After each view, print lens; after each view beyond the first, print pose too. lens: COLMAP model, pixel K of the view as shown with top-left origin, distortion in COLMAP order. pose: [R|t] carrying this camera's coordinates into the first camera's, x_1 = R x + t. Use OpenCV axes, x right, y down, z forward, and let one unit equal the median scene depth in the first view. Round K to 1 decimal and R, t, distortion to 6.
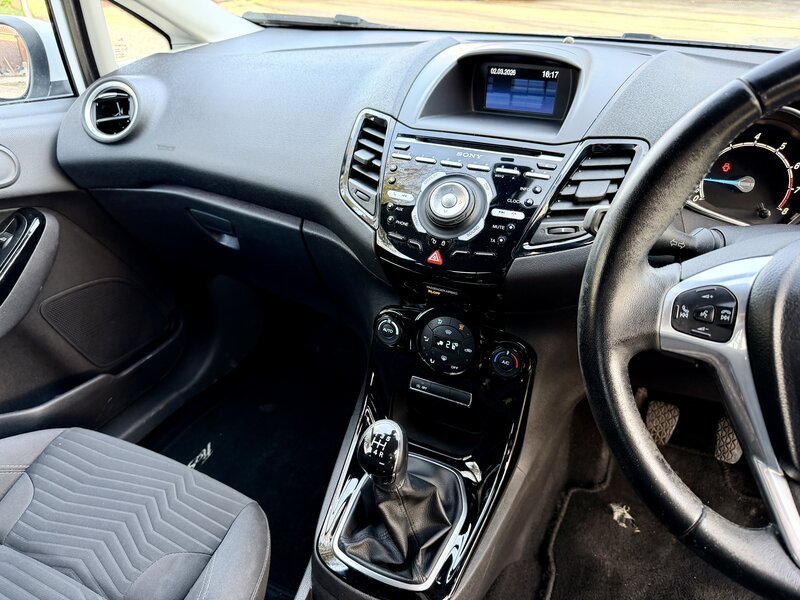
lens RADIAL K [[570.9, 0, 397.4], [0, 570.9, 299.7], [0, 0, 1]] dist [0.043225, -0.054447]
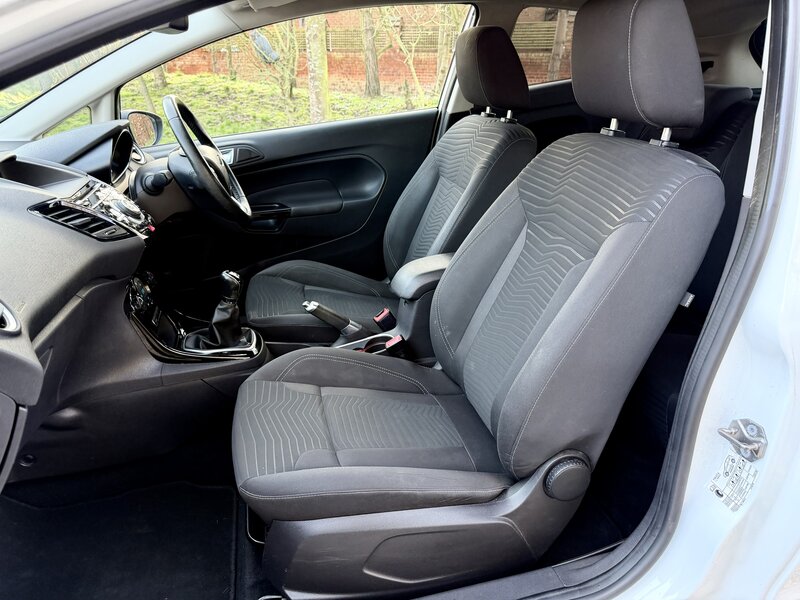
lens RADIAL K [[570.9, 0, 397.4], [0, 570.9, 299.7], [0, 0, 1]] dist [0.043225, -0.054447]
pose [[-0.620011, -0.296173, 0.726545, -1.919344], [0.437853, 0.637793, 0.633644, -0.779710], [-0.651054, 0.710986, -0.265759, 1.081847]]
